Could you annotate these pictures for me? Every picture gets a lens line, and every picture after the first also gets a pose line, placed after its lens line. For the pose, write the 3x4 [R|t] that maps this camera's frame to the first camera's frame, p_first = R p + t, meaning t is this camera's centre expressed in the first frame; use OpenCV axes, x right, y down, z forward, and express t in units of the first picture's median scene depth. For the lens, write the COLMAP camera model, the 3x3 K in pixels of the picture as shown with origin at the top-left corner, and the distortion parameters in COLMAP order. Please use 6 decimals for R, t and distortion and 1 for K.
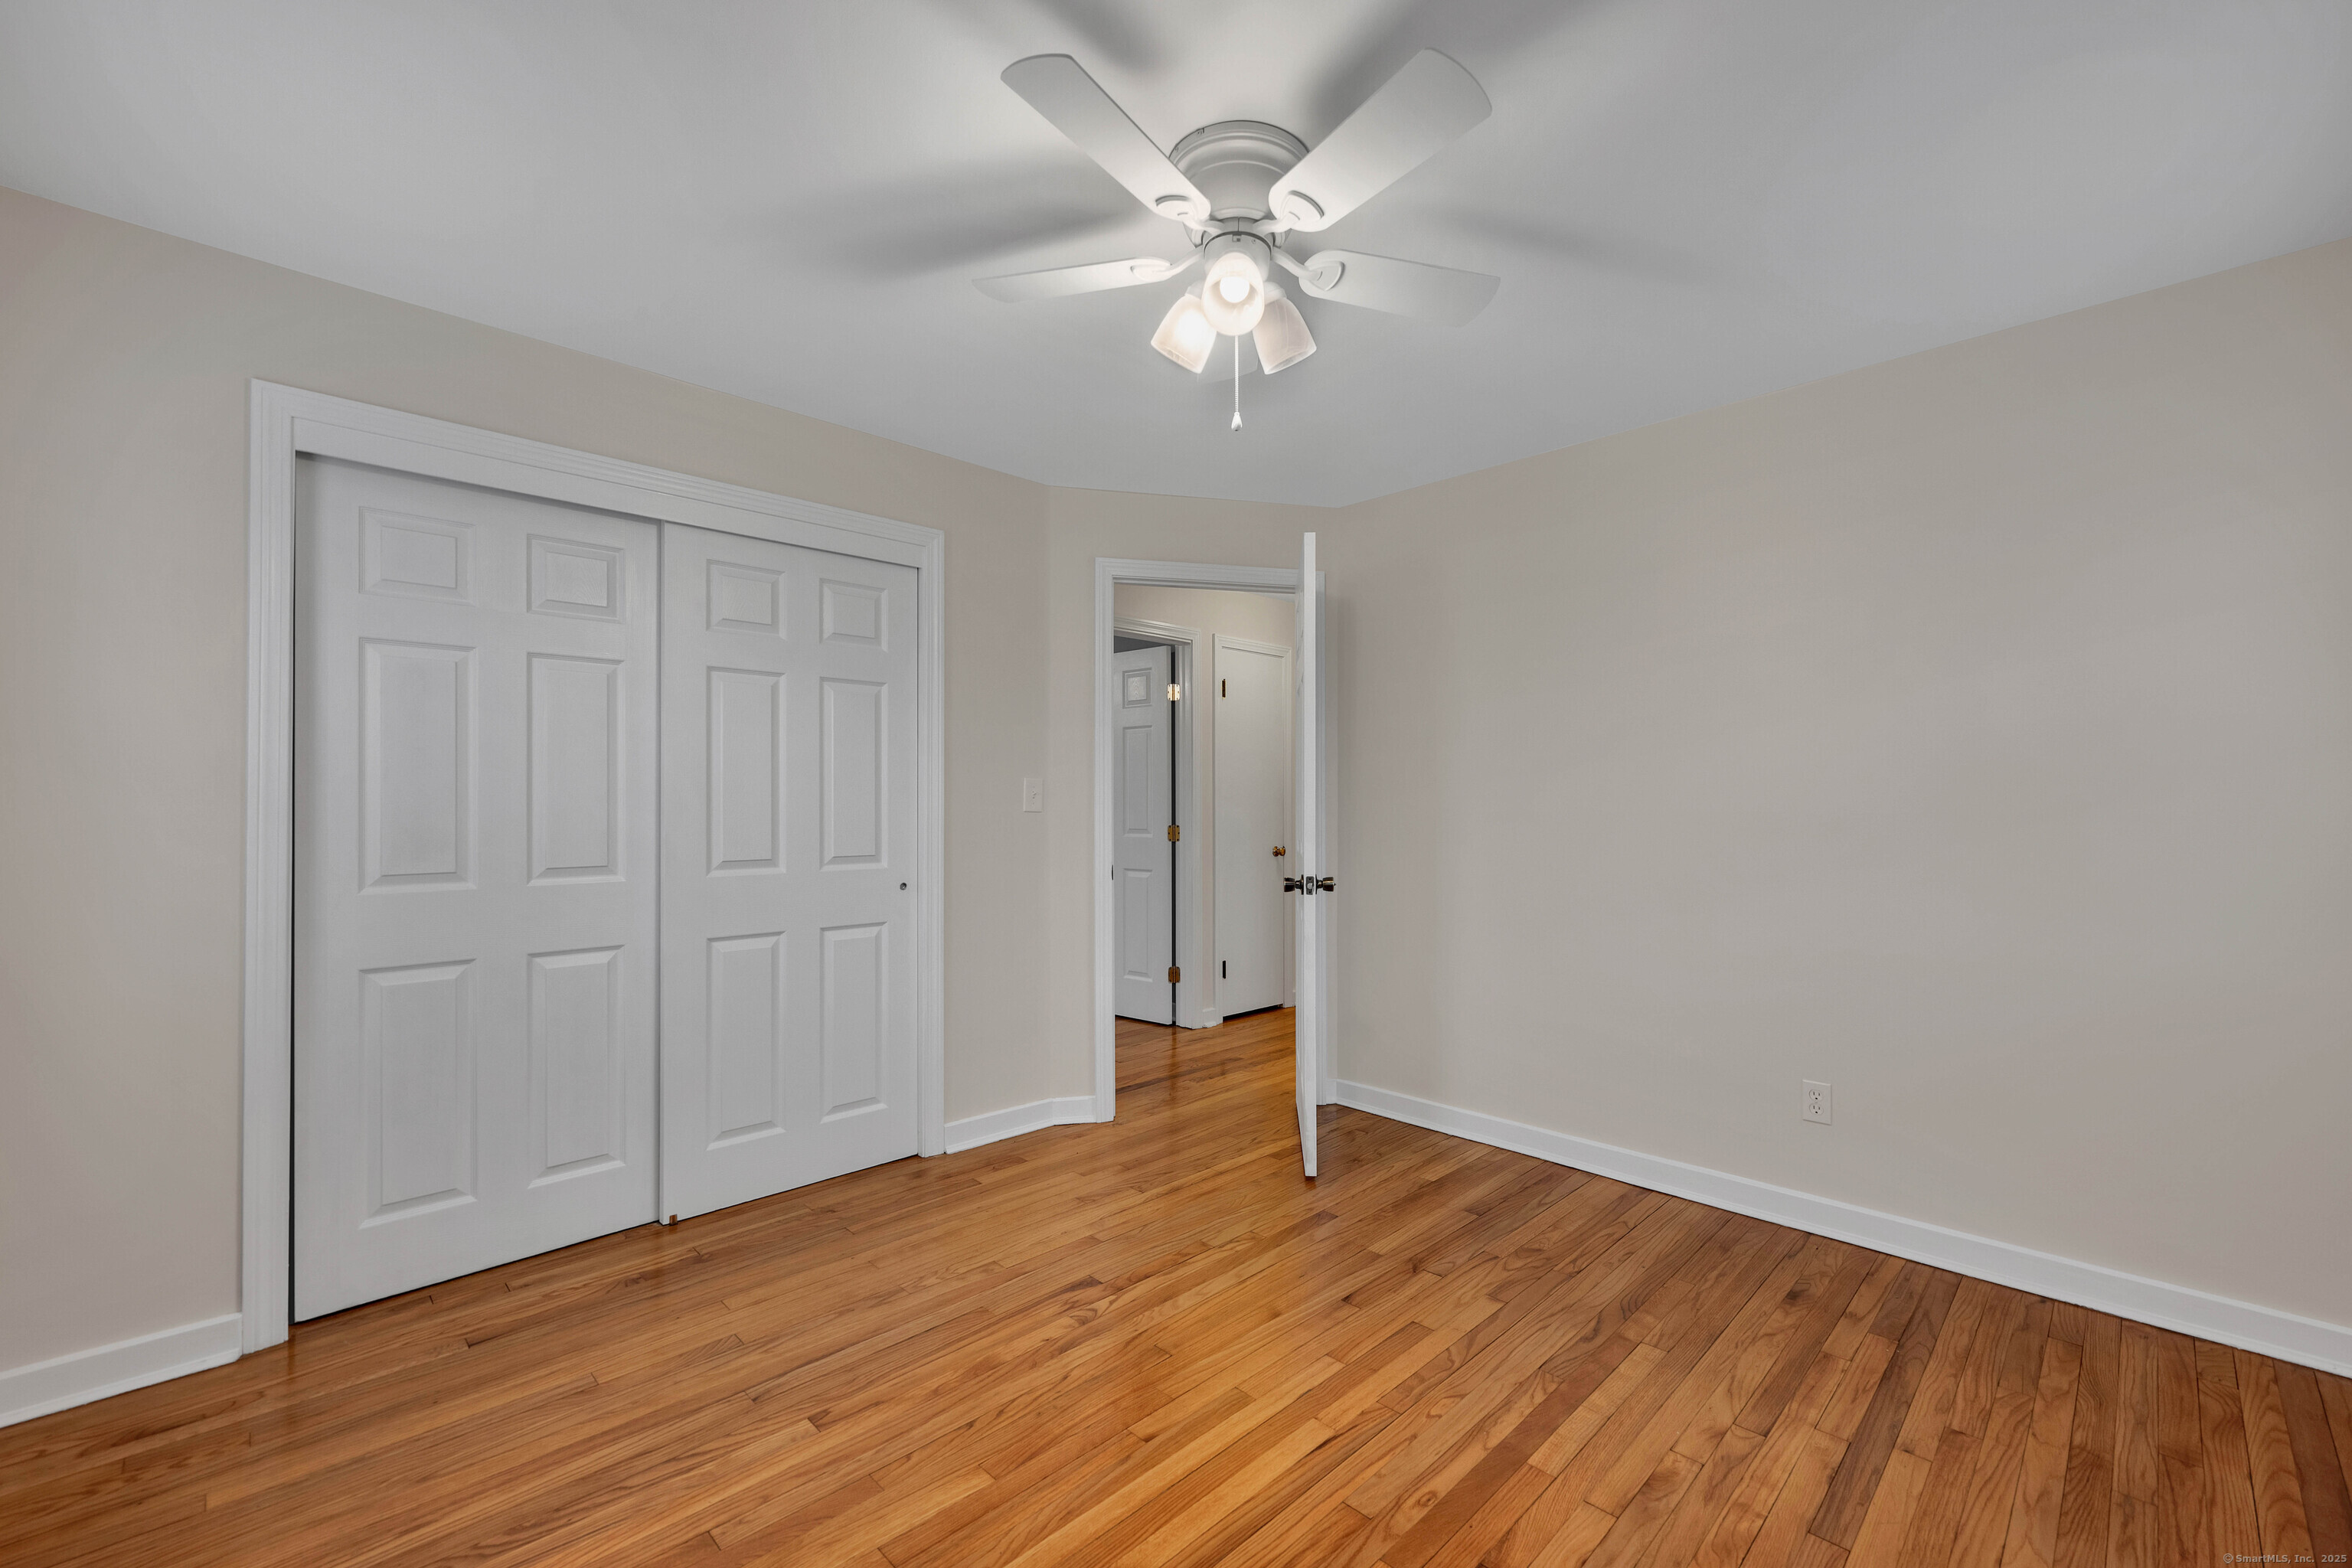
lens RADIAL K [[941.9, 0, 1179.9], [0, 941.9, 794.7], [0, 0, 1]] dist [0.000206, 0.000082]
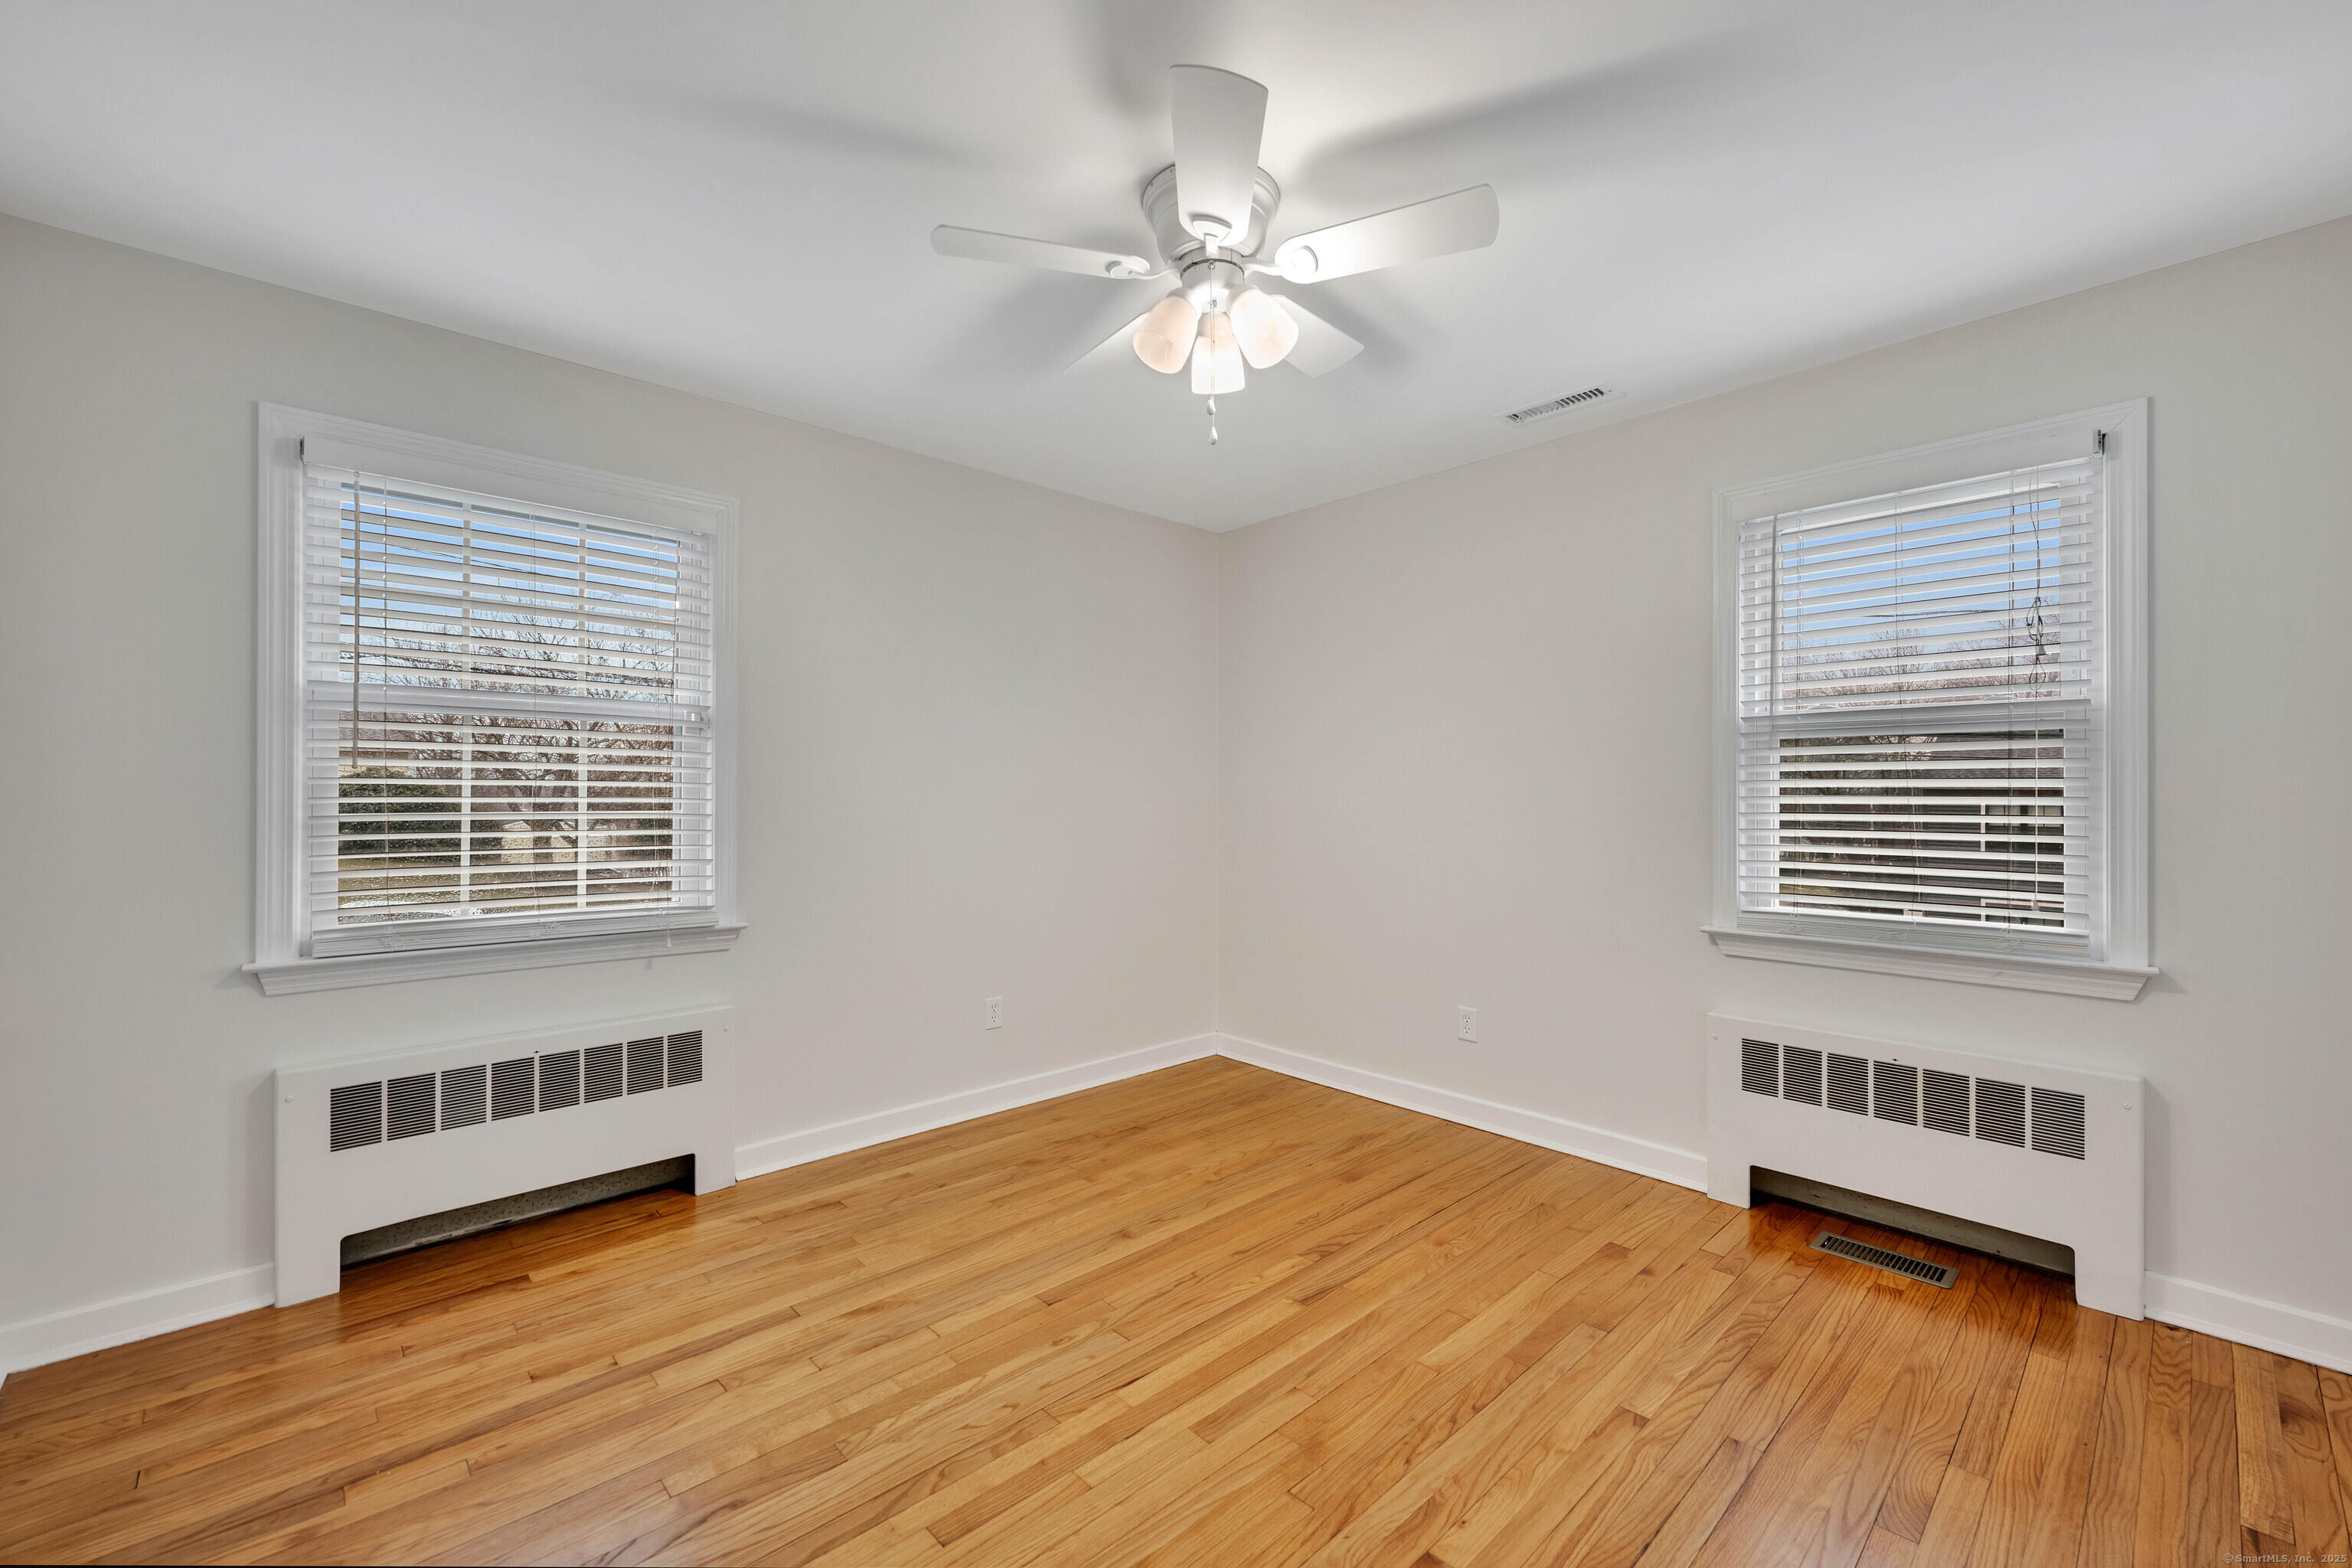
lens RADIAL K [[941.9, 0, 1177.2], [0, 941.9, 789.6], [0, 0, 1]] dist [0.000206, 0.000082]
pose [[-0.999956, -0.002045, 0.009133, 0.088415], [-0.002159, 0.999920, -0.012435, 0.023698], [-0.009107, -0.012454, -0.999881, 2.046424]]
